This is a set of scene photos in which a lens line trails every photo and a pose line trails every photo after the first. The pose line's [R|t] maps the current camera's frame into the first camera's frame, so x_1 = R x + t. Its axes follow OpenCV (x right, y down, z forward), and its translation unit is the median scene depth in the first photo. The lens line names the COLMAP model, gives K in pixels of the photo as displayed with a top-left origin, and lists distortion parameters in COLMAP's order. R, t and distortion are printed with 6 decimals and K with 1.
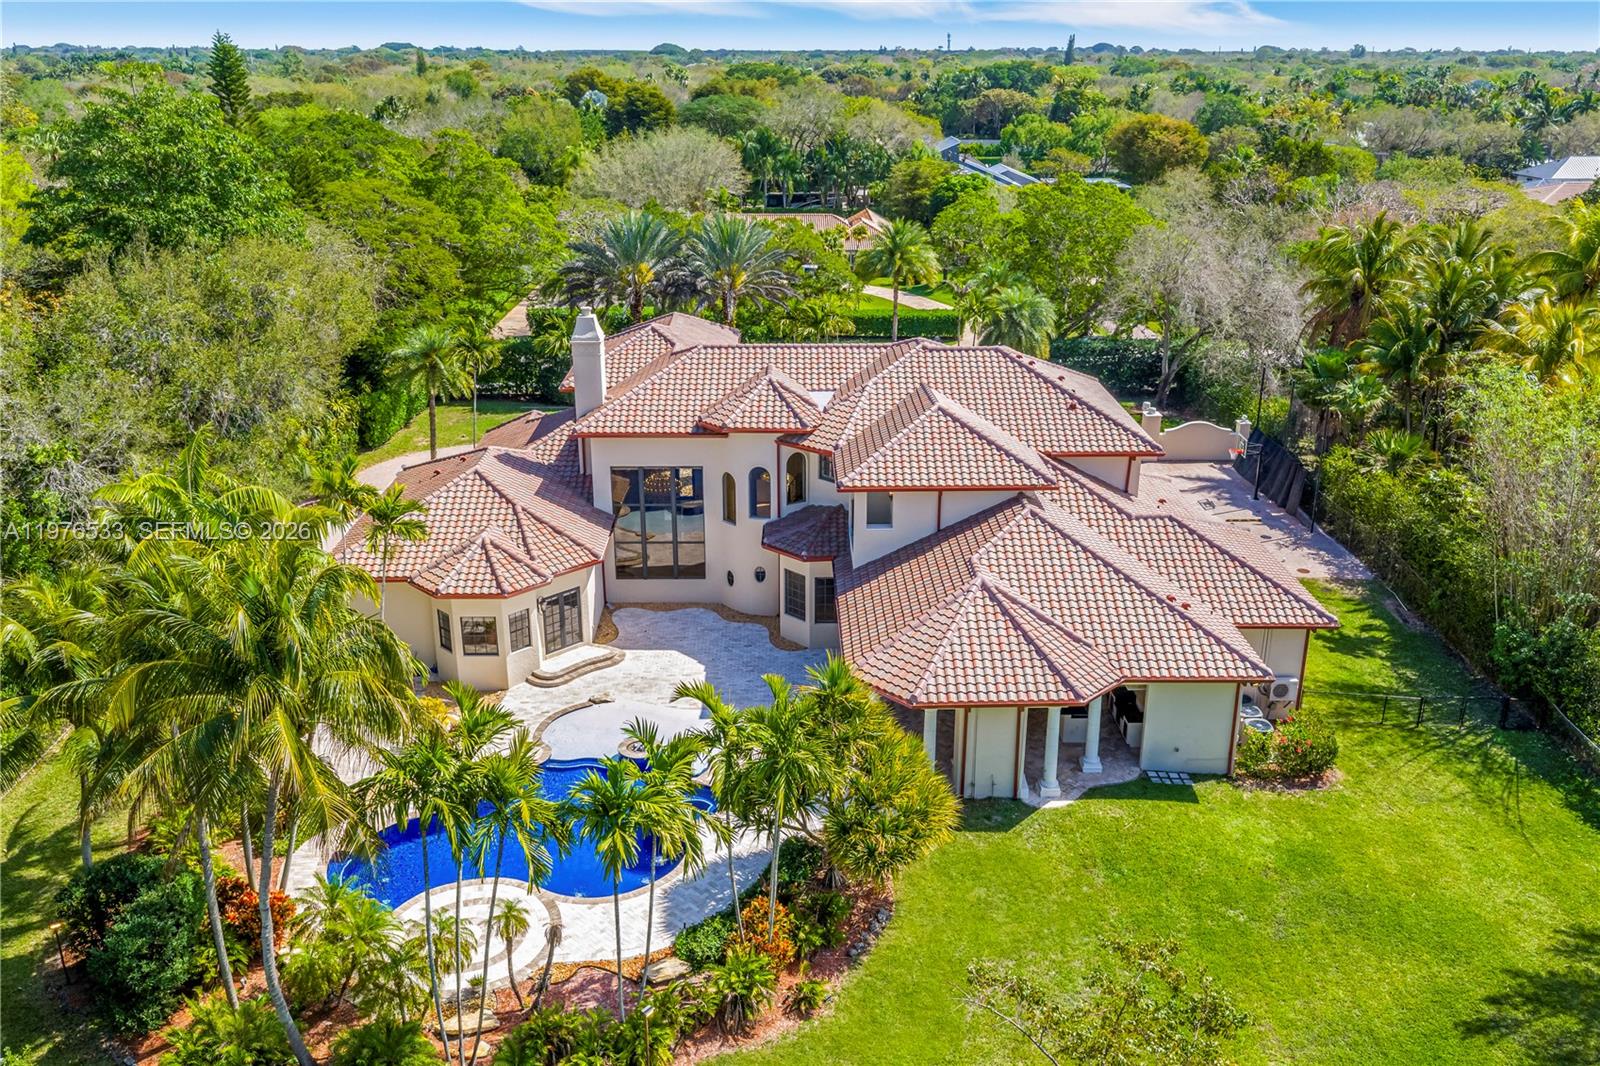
lens RADIAL K [[1326.5, 0, 800.0], [0, 1326.5, 533.0], [0, 0, 1]] dist [0.011778, 0.004740]
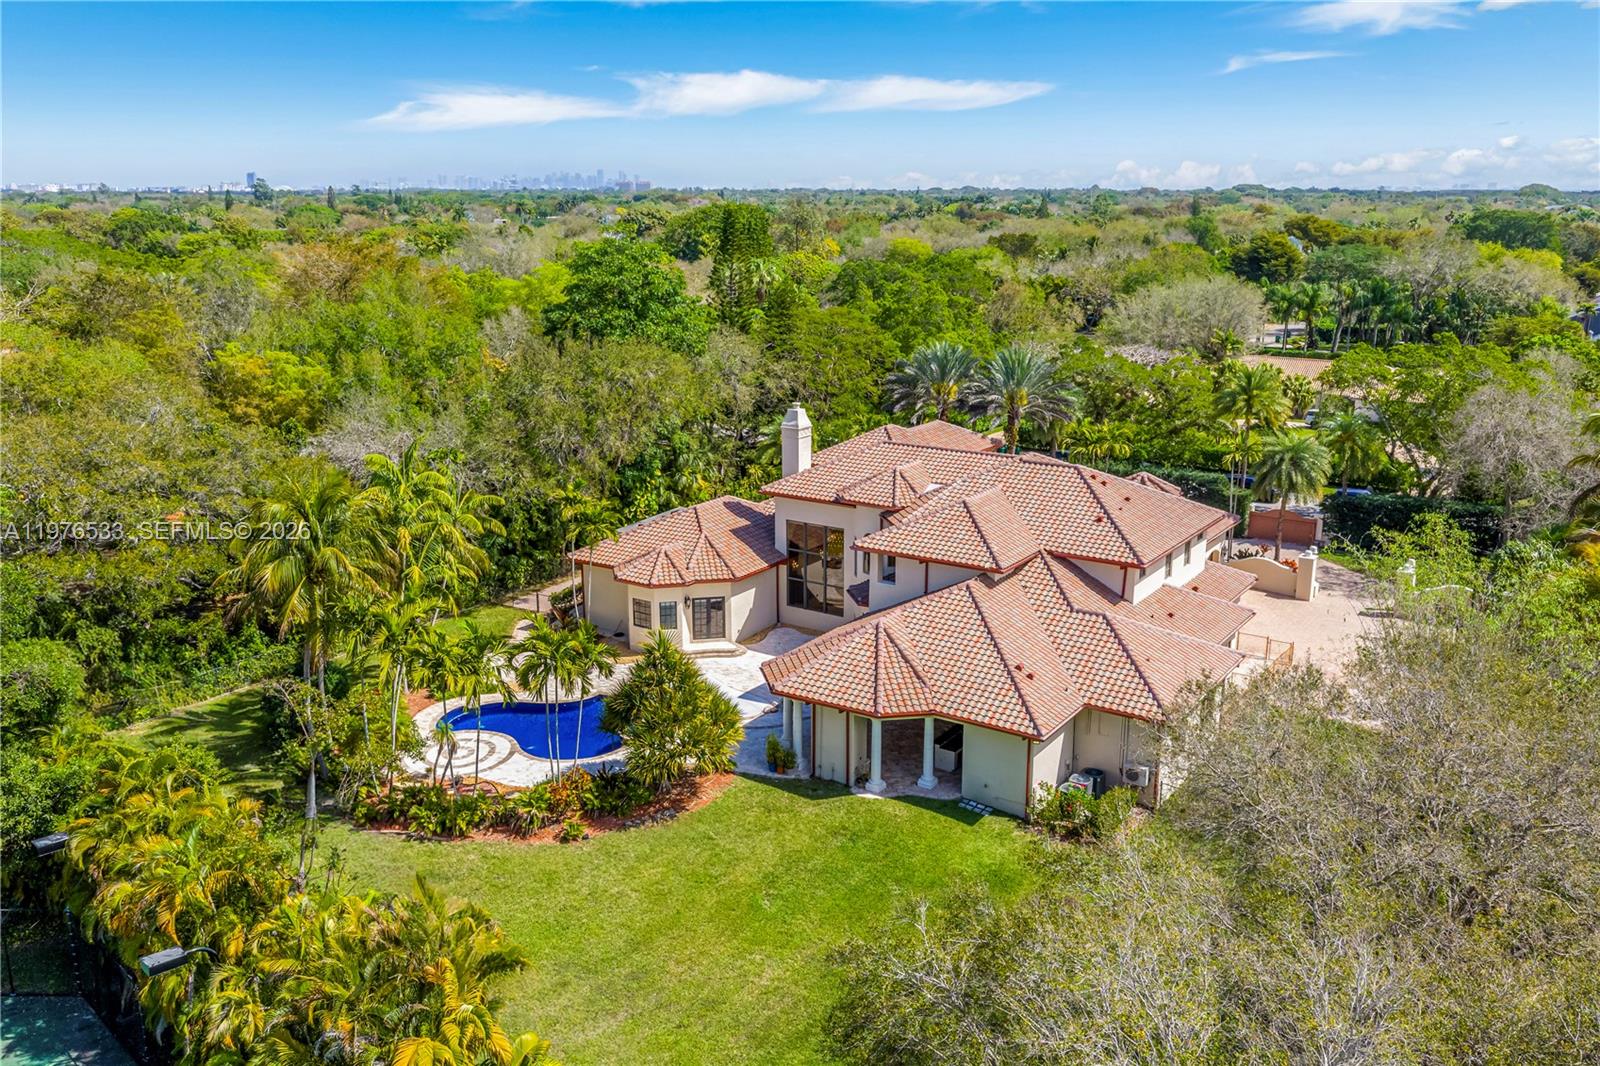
lens RADIAL K [[1326.5, 0, 800.0], [0, 1326.5, 533.0], [0, 0, 1]] dist [0.011778, 0.004740]
pose [[0.818498, 0.139163, -0.557400, 0.700245], [-0.192336, 0.980608, -0.037606, 0.012400], [0.541358, 0.137988, 0.829392, -0.122466]]
